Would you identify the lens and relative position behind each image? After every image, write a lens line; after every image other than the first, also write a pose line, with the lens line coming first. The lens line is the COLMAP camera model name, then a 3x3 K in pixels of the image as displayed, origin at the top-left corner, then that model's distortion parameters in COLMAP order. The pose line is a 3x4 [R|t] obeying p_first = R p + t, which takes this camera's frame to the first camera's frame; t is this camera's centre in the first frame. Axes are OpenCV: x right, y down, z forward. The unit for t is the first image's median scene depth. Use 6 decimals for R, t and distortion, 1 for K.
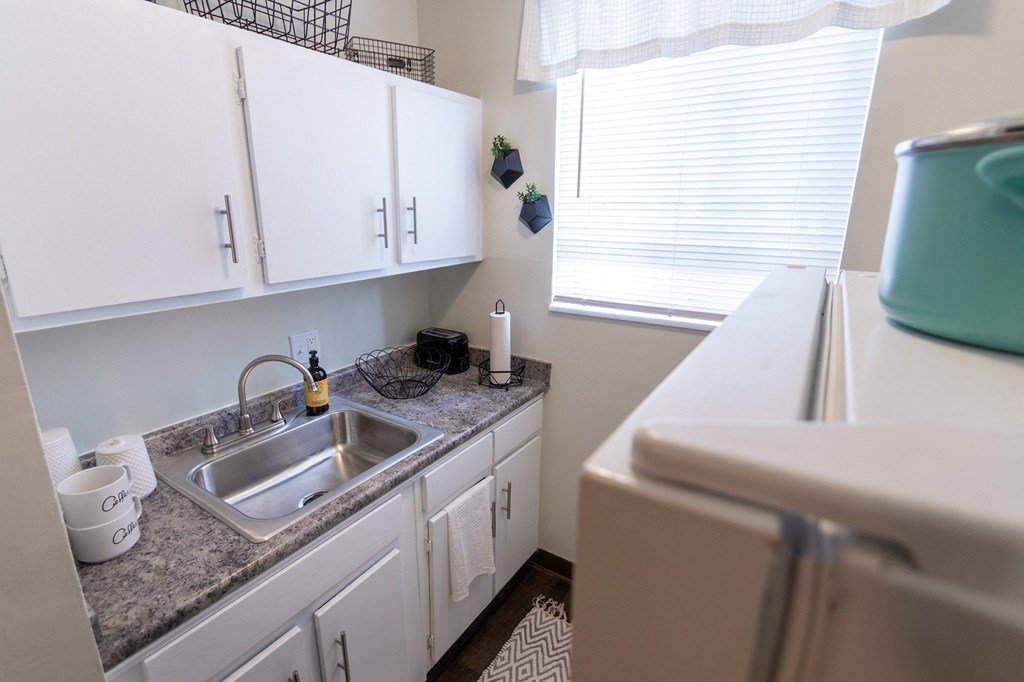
lens RADIAL K [[480.2, 0, 497.3], [0, 480.2, 339.9], [0, 0, 1]] dist [0.000474, -0.000010]
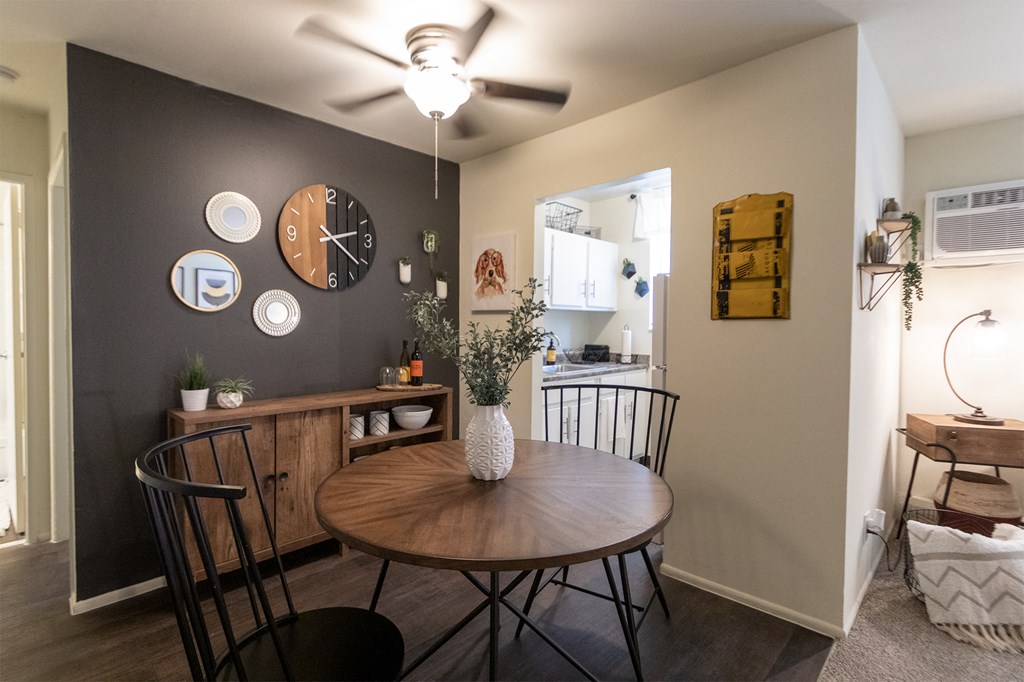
lens RADIAL K [[465.6, 0, 508.9], [0, 465.6, 336.5], [0, 0, 1]] dist [-0.003729, -0.000747]
pose [[0.982368, 0.011944, -0.186577, -0.129984], [-0.056751, 0.969920, -0.236715, 0.530674], [0.178137, 0.243129, 0.953496, -1.208936]]
